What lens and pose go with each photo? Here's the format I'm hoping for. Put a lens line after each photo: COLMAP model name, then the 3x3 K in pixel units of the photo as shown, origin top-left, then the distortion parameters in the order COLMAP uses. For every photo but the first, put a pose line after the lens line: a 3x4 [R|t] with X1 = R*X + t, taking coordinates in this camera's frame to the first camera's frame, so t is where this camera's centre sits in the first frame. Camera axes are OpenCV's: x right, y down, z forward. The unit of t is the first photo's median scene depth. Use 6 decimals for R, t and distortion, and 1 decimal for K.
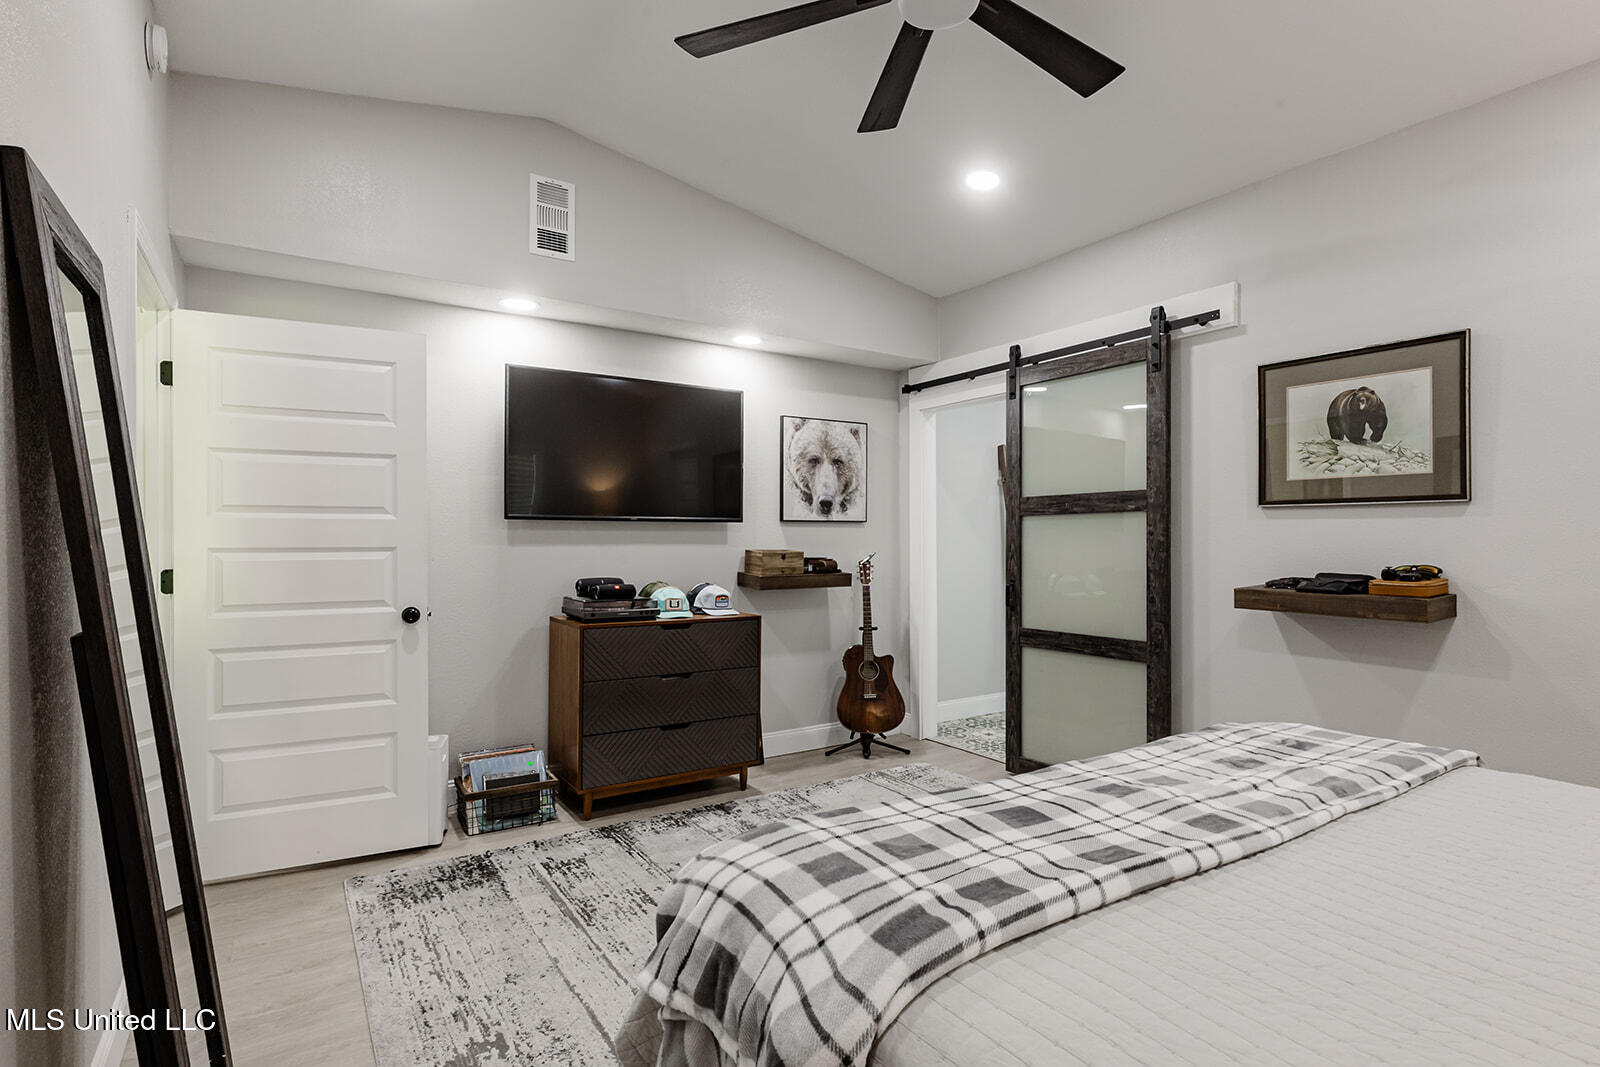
lens RADIAL K [[786.0, 0, 797.9], [0, 786.0, 535.0], [0, 0, 1]] dist [0.000704, 0.000118]
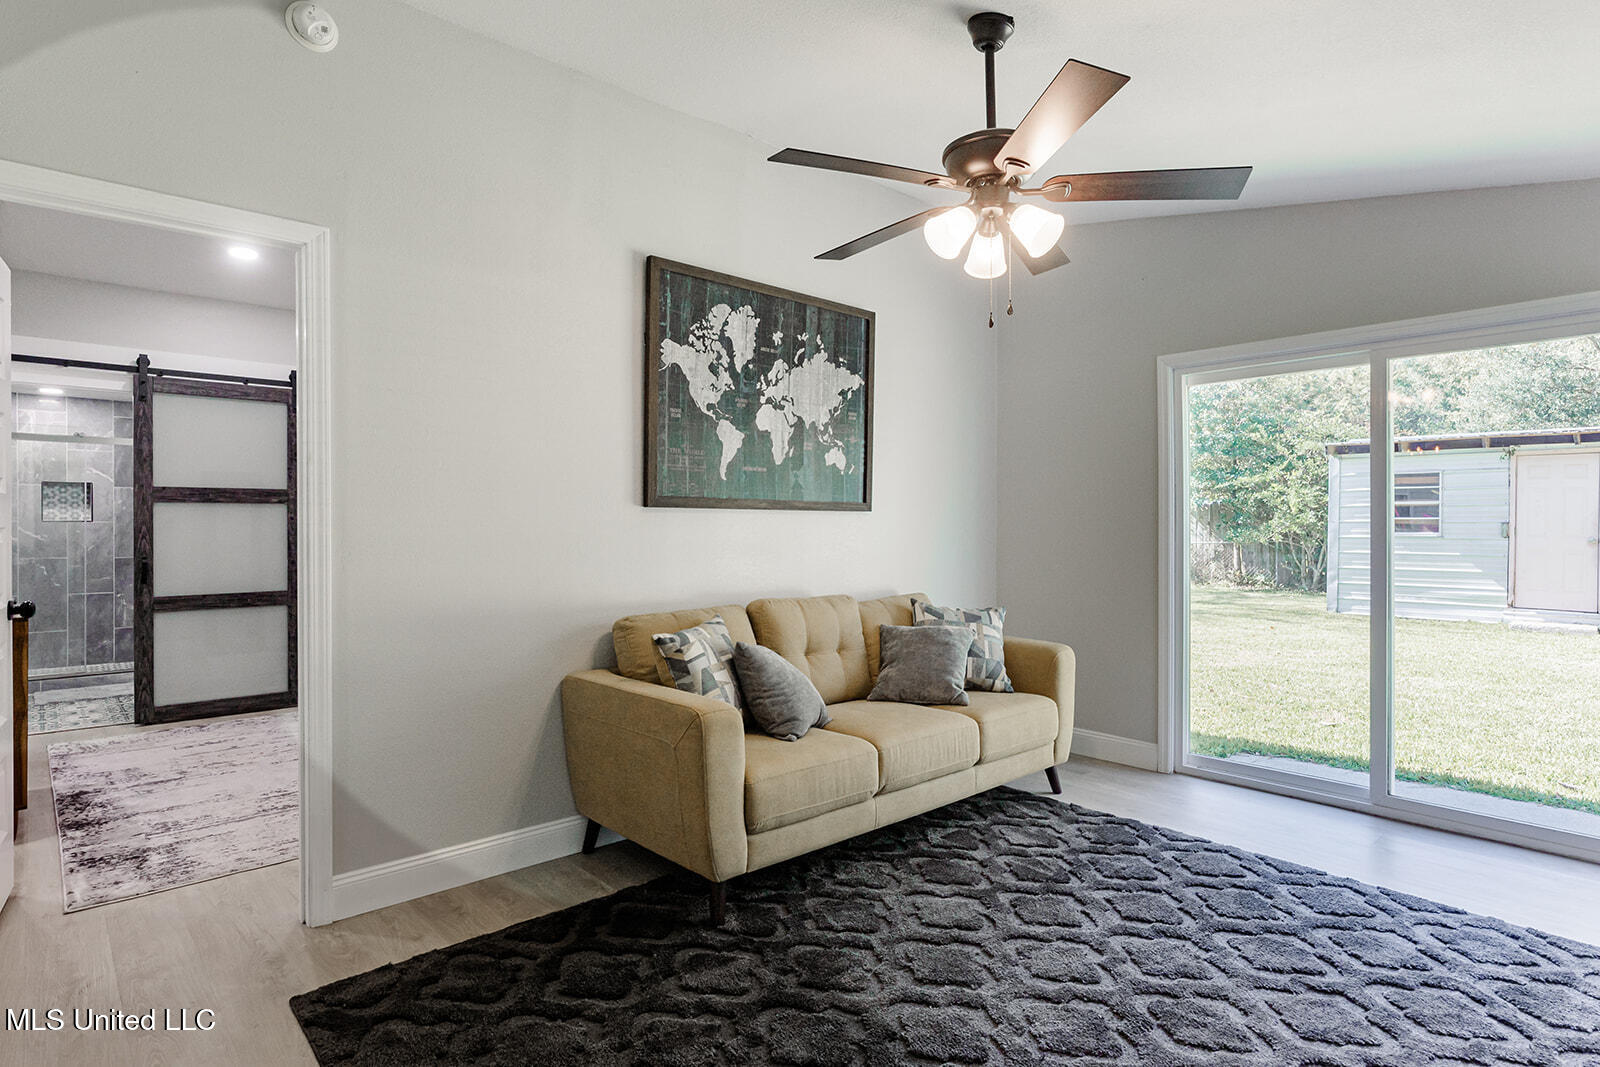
lens RADIAL K [[863.8, 0, 800.2], [0, 863.8, 530.7], [0, 0, 1]] dist [0.002275, 0.000904]
pose [[-0.159662, -0.005593, 0.987156, -1.303852], [-0.003943, 0.999980, 0.005028, 0.009024], [-0.987164, -0.003090, -0.159681, 0.281229]]
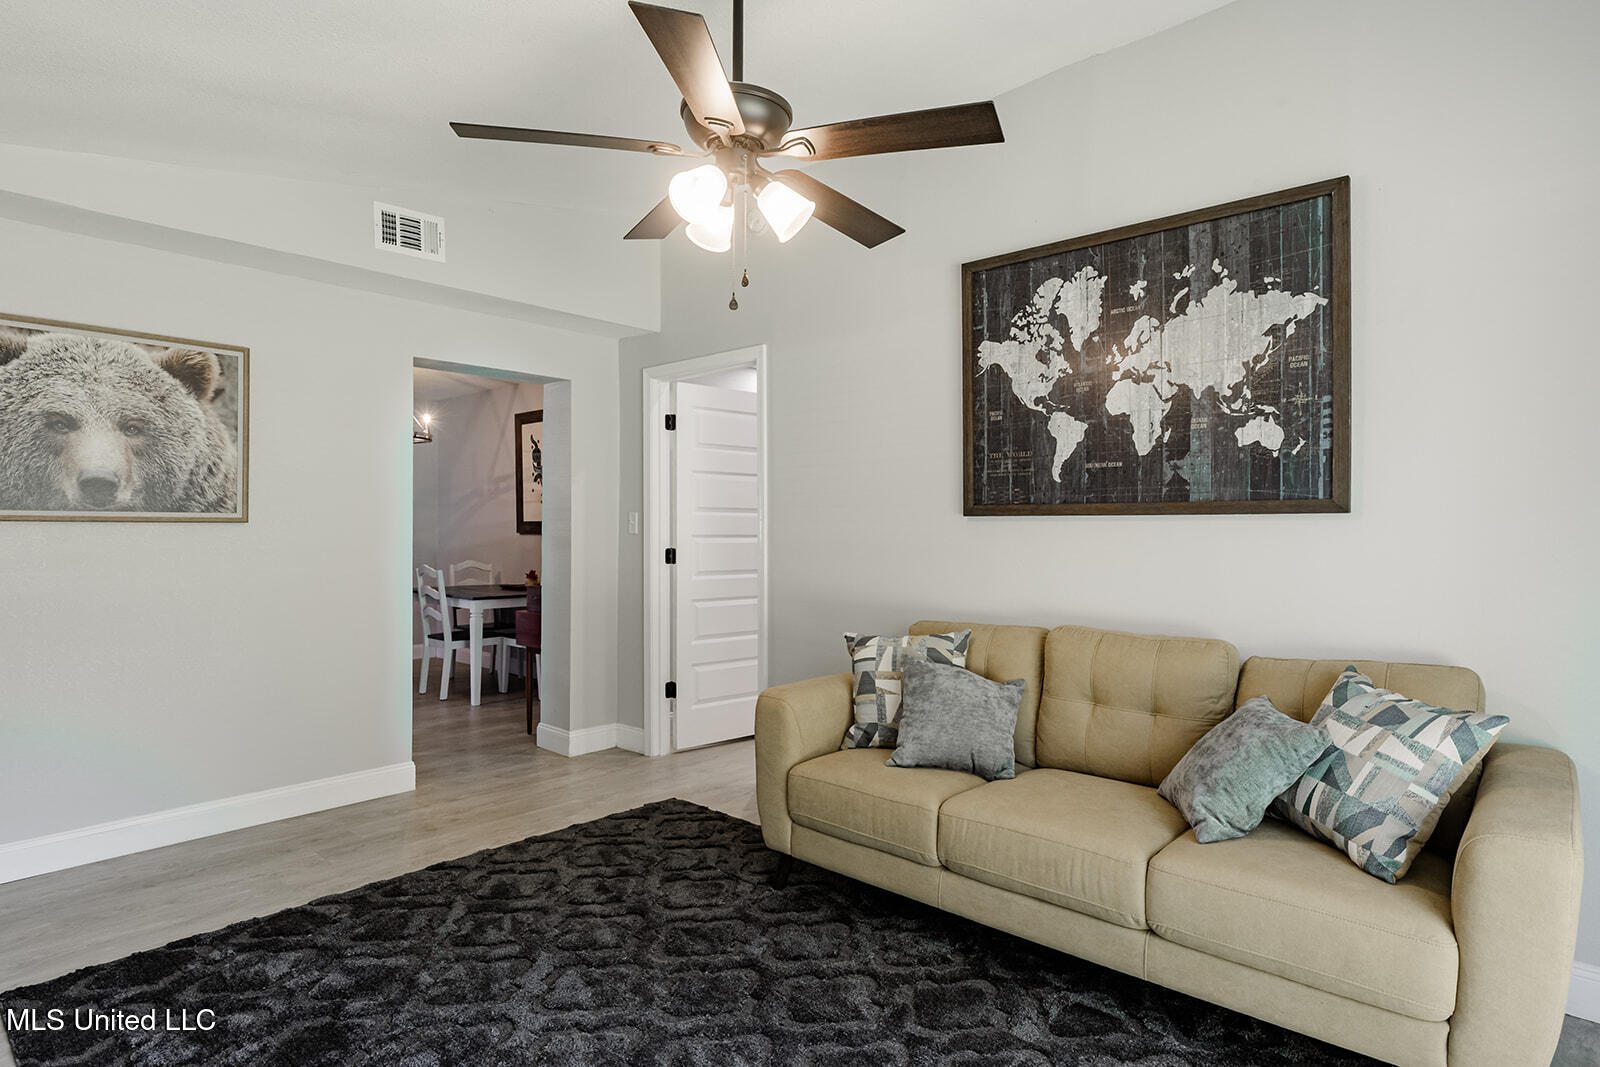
lens RADIAL K [[863.8, 0, 808.5], [0, 863.8, 538.6], [0, 0, 1]] dist [0.002275, 0.000904]
pose [[0.965742, 0.000157, 0.259504, -0.759314], [-0.003315, 0.999926, 0.011731, 0.002473], [-0.259483, -0.012190, 0.965671, -0.563806]]
